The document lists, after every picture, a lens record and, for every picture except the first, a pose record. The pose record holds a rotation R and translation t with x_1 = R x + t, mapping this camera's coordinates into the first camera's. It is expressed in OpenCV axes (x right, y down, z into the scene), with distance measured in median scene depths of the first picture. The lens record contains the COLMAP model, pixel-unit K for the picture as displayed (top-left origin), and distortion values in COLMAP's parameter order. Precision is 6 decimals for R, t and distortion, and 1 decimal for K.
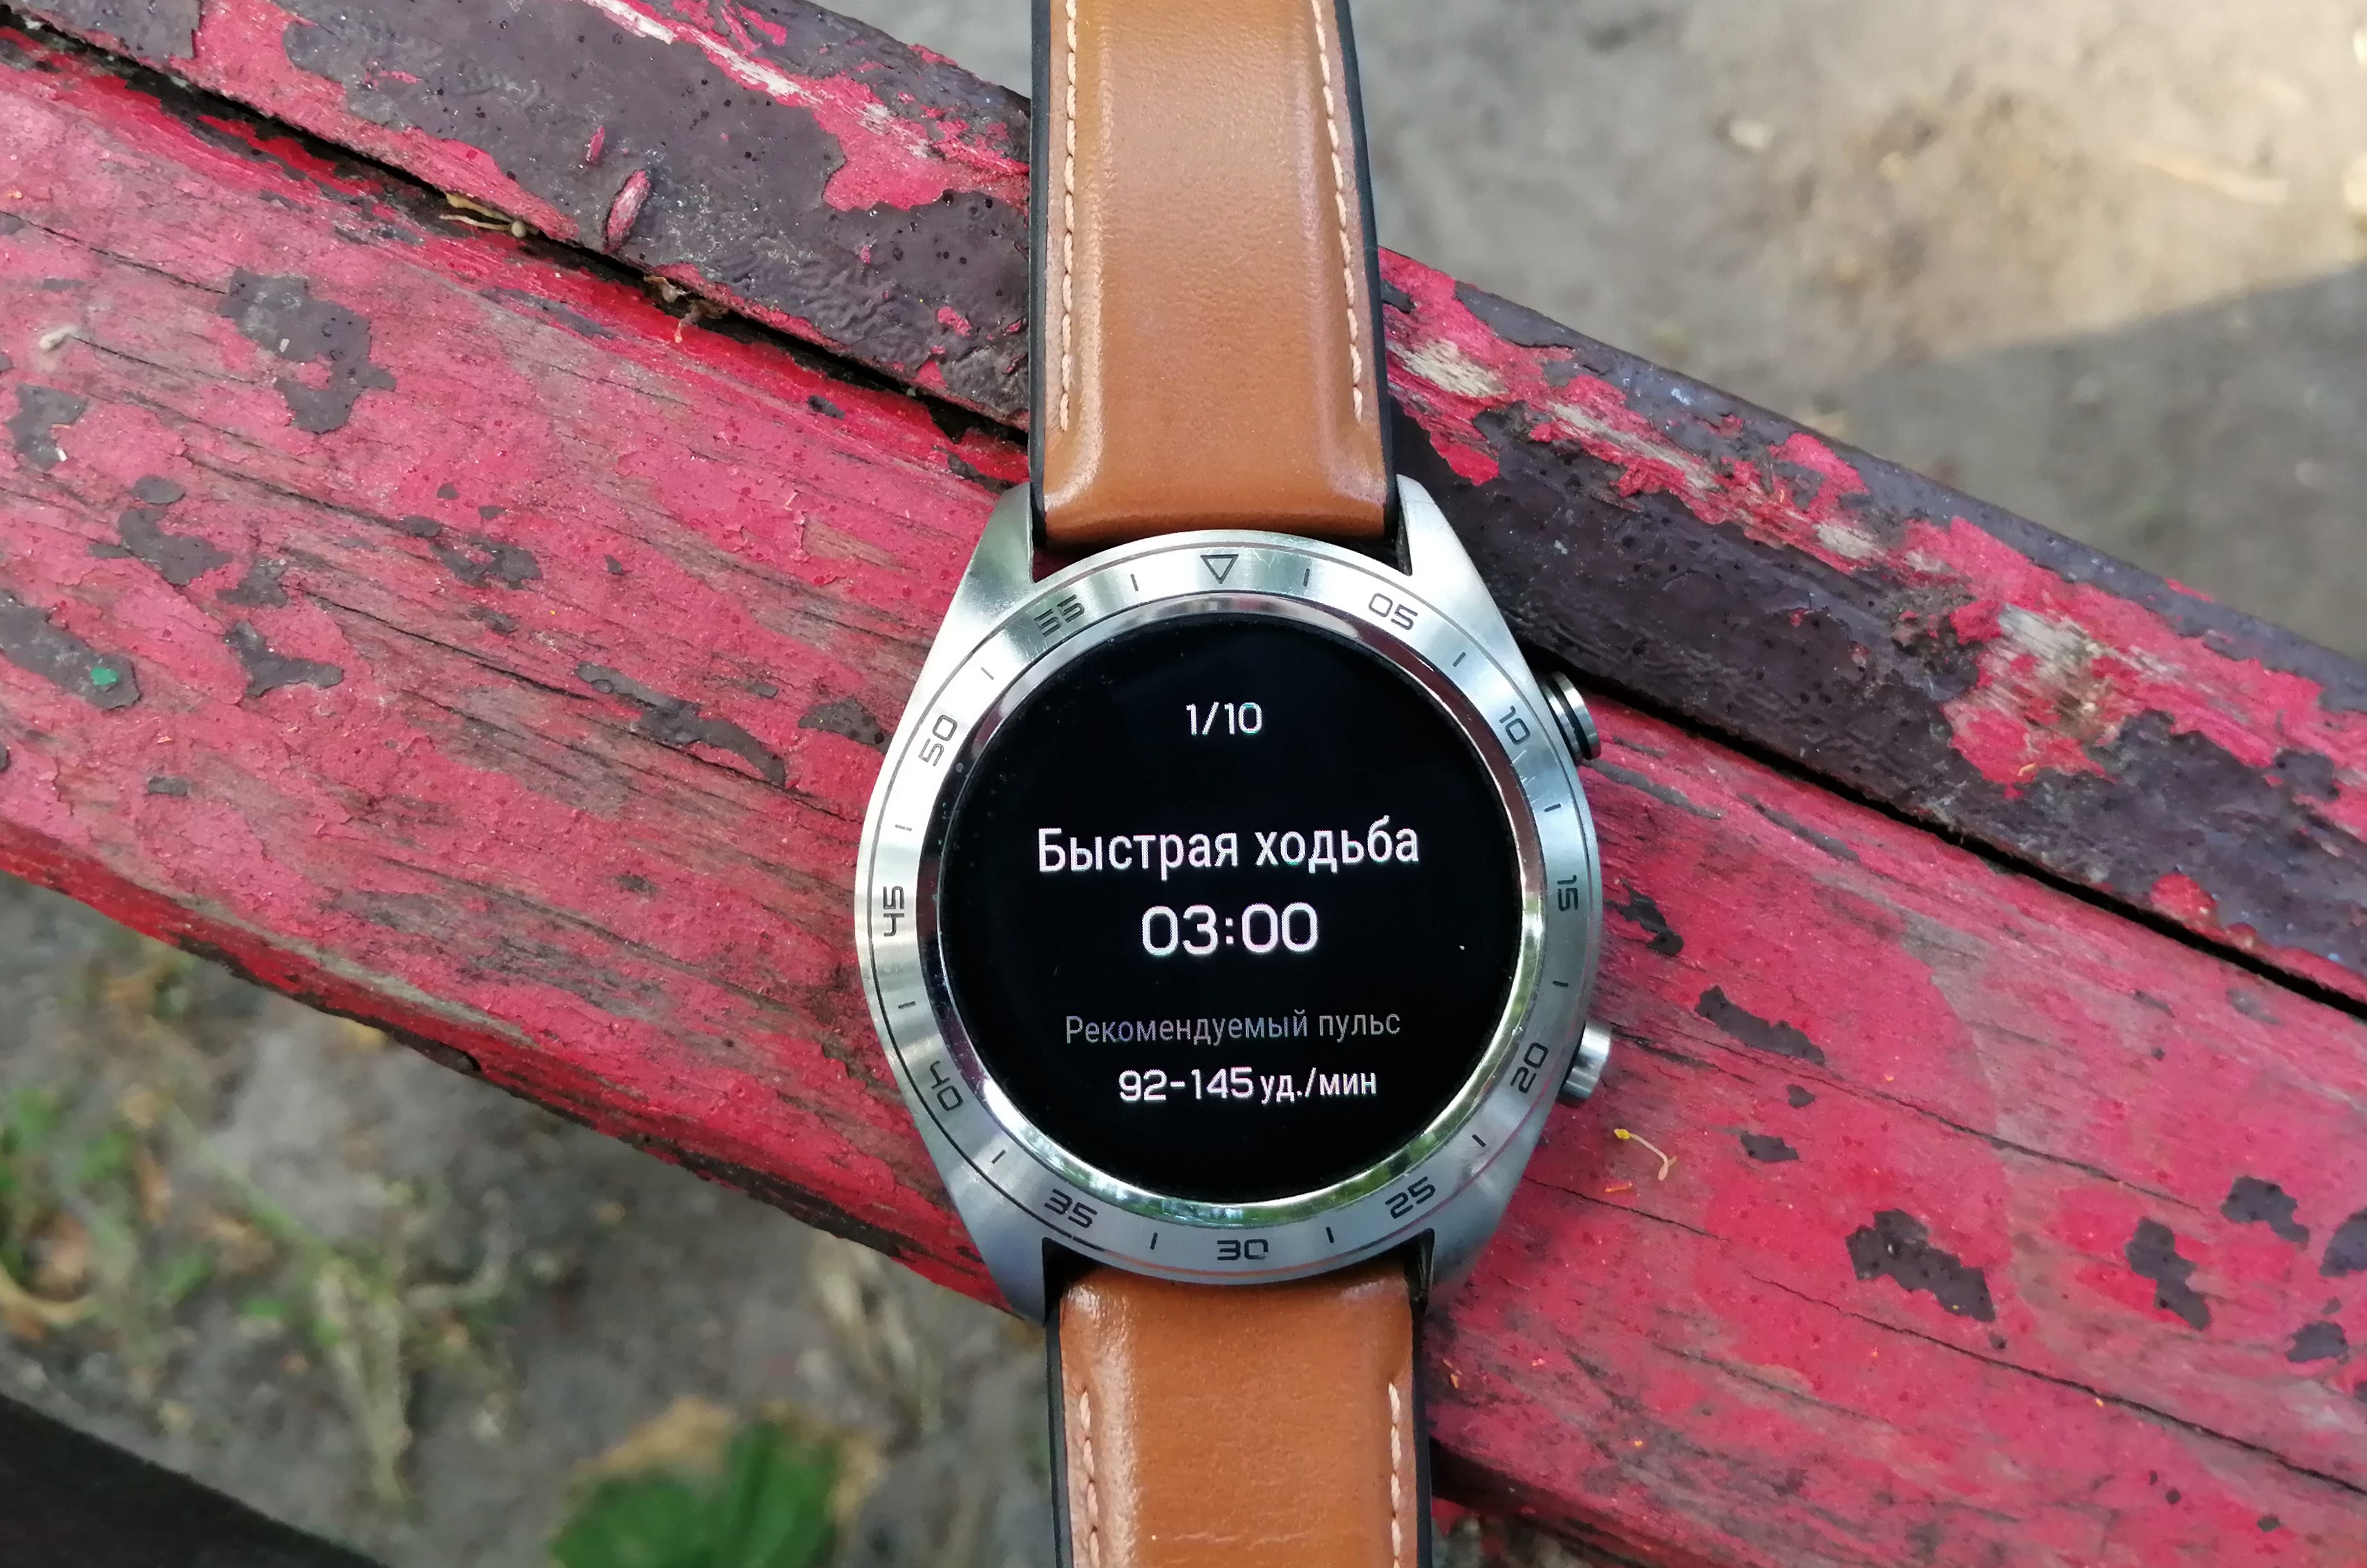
lens RADIAL K [[2157.6, 0, 1141.8], [0, 2157.6, 513.6], [0, 0, 1]] dist [0.008288, -0.089465]
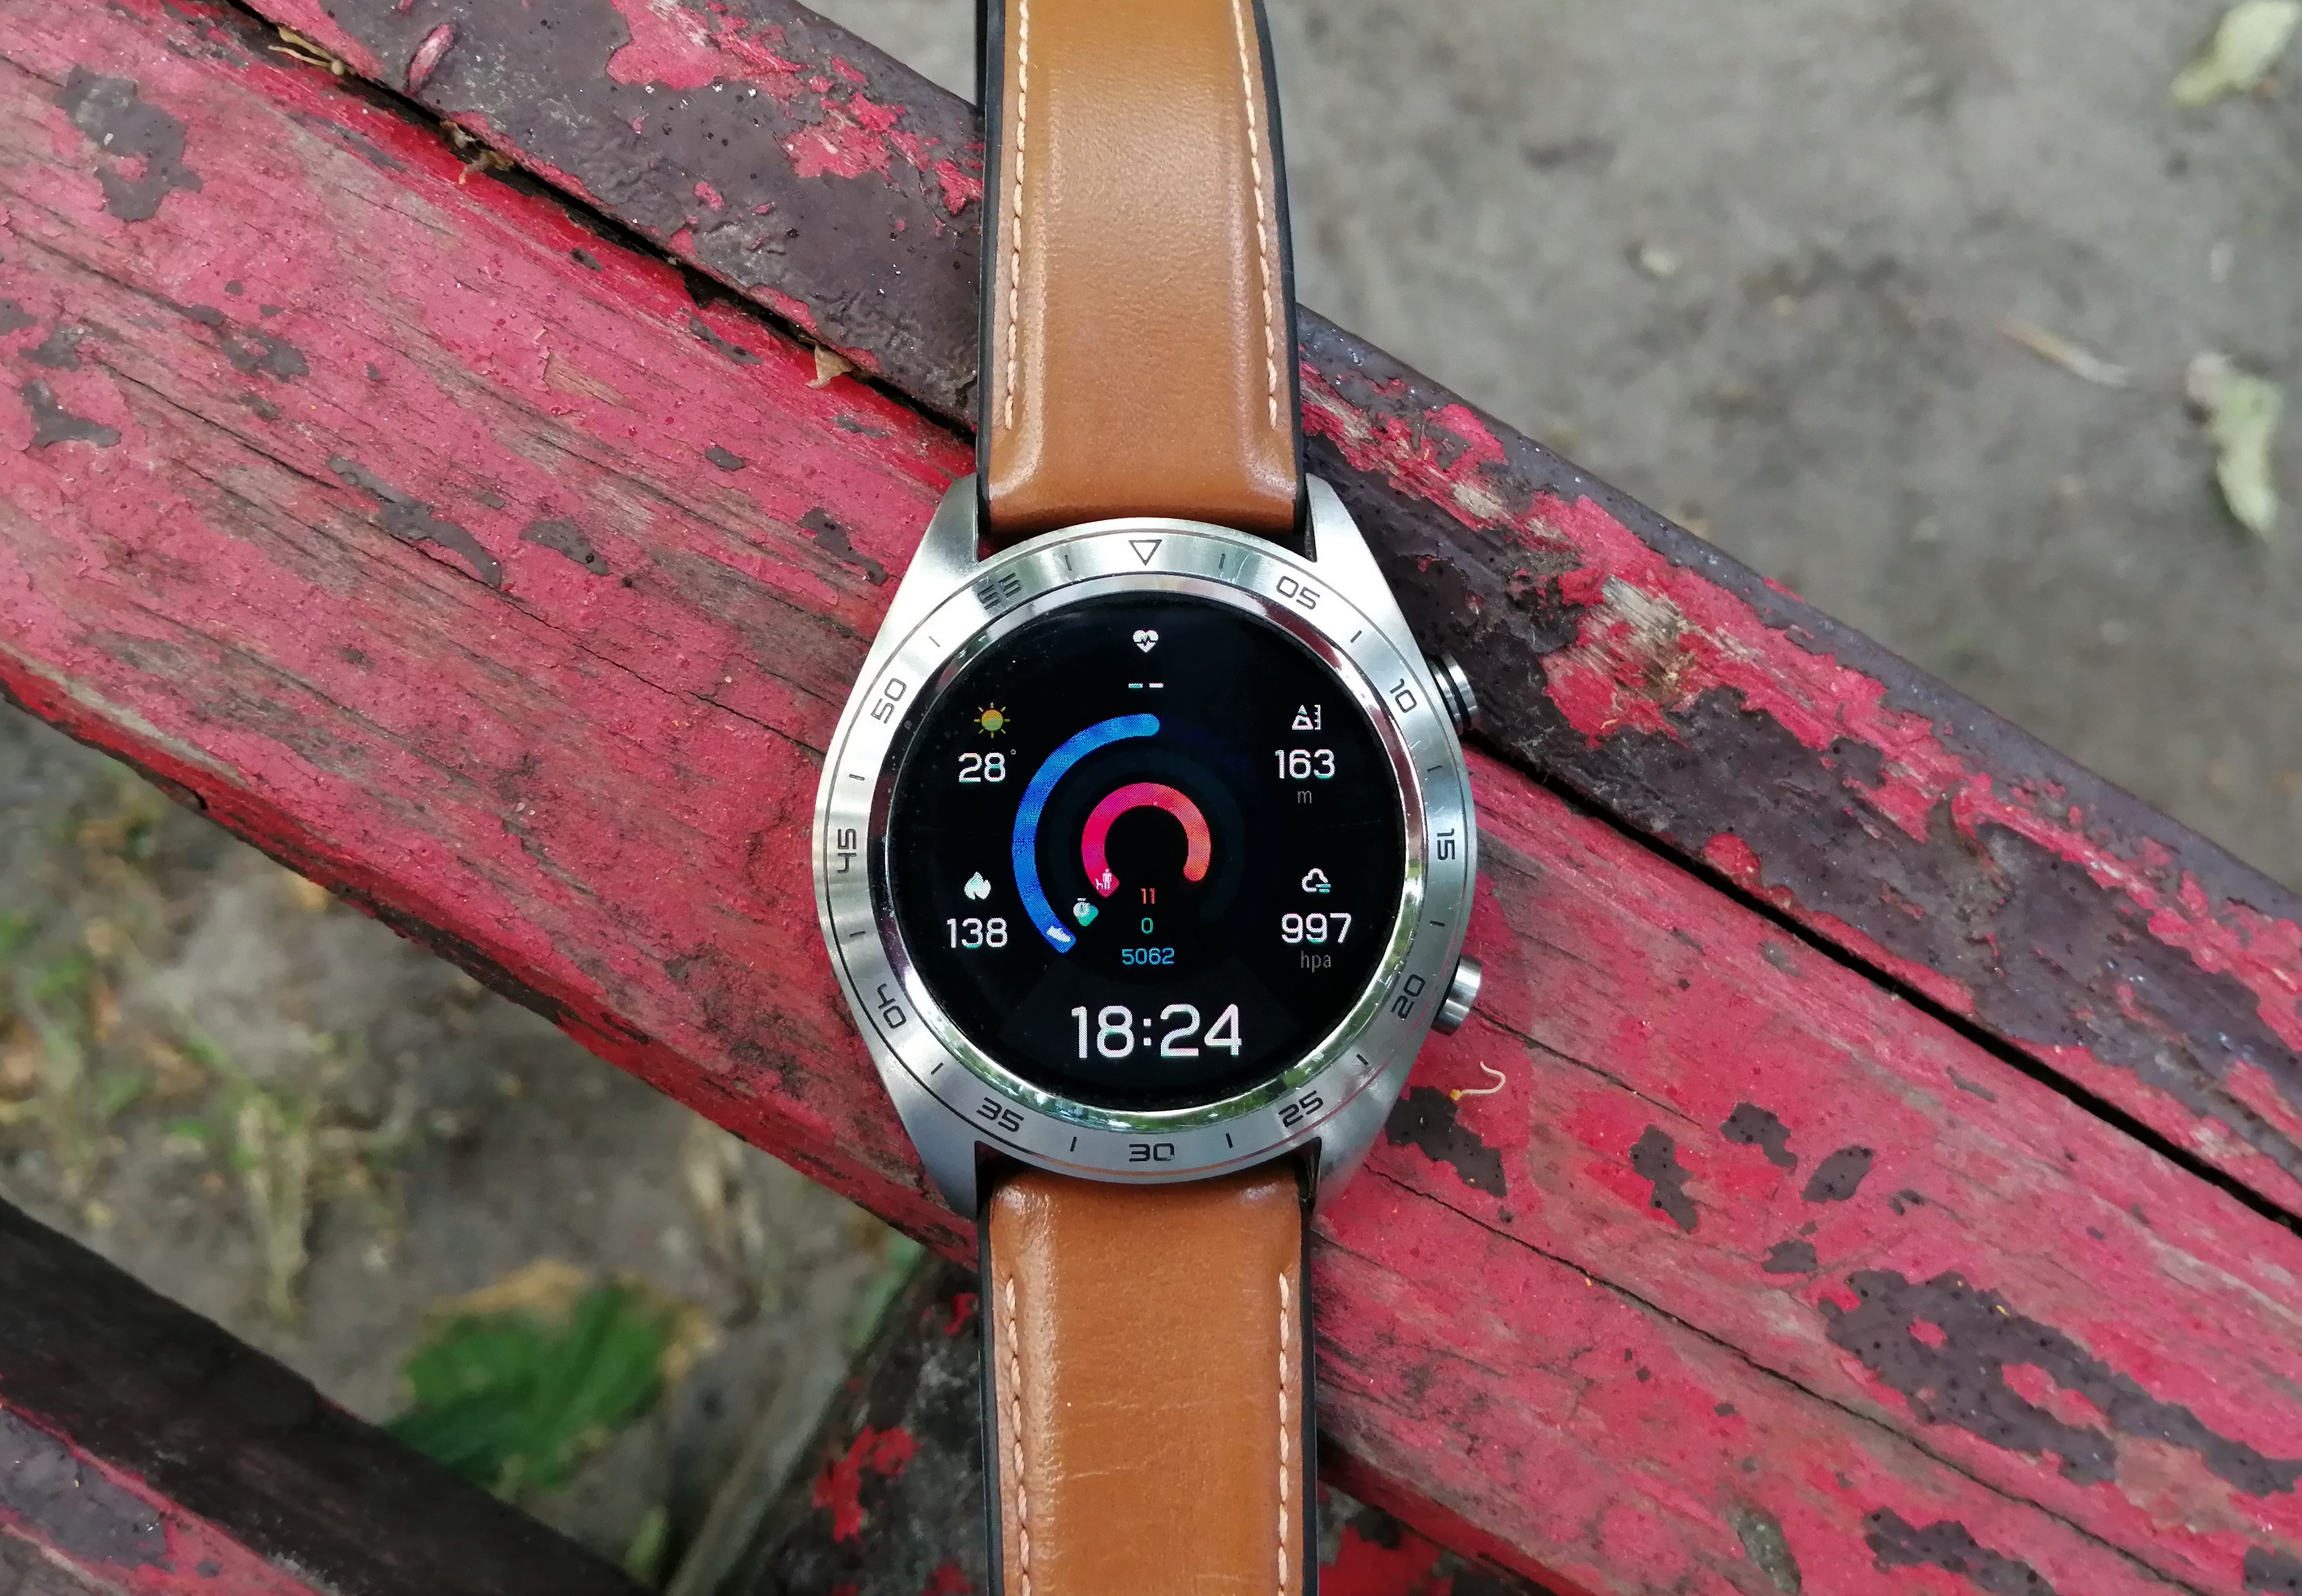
lens RADIAL K [[1951.7, 0, 1167.3], [0, 1951.7, 634.8], [0, 0, 1]] dist [0.006793, -0.091377]
pose [[0.991165, 0.131179, 0.019614, 0.158320], [-0.131740, 0.990806, 0.030779, 0.072975], [-0.015397, -0.033091, 0.999334, -0.013548]]
